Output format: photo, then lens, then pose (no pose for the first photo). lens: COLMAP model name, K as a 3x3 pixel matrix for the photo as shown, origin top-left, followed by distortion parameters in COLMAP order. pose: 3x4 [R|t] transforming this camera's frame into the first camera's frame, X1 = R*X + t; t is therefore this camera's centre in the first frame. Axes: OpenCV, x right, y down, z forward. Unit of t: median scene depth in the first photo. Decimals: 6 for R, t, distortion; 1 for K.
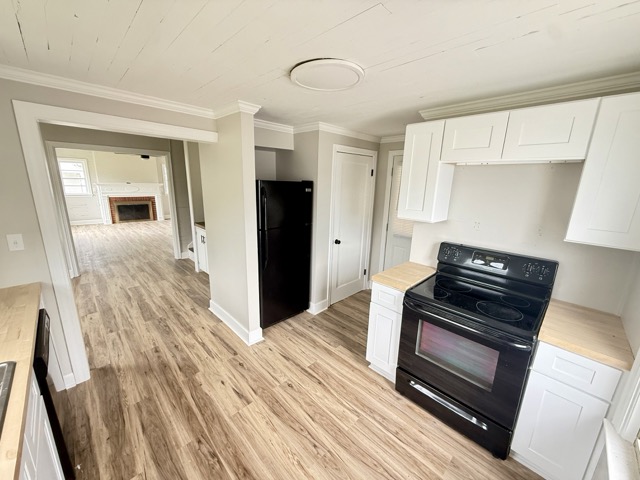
lens RADIAL K [[254.5, 0, 320.0], [0, 254.5, 240.0], [0, 0, 1]] dist [-0.001197, -0.000271]
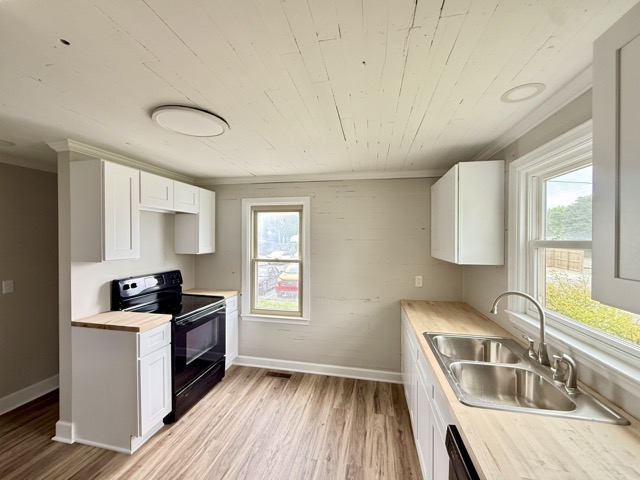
lens RADIAL K [[254.5, 0, 320.0], [0, 254.5, 240.0], [0, 0, 1]] dist [-0.001197, -0.000271]
pose [[-0.551387, -0.038275, 0.833371, -0.945094], [0.171418, 0.972434, 0.158078, -0.200926], [-0.816448, 0.230016, -0.529627, 1.007658]]
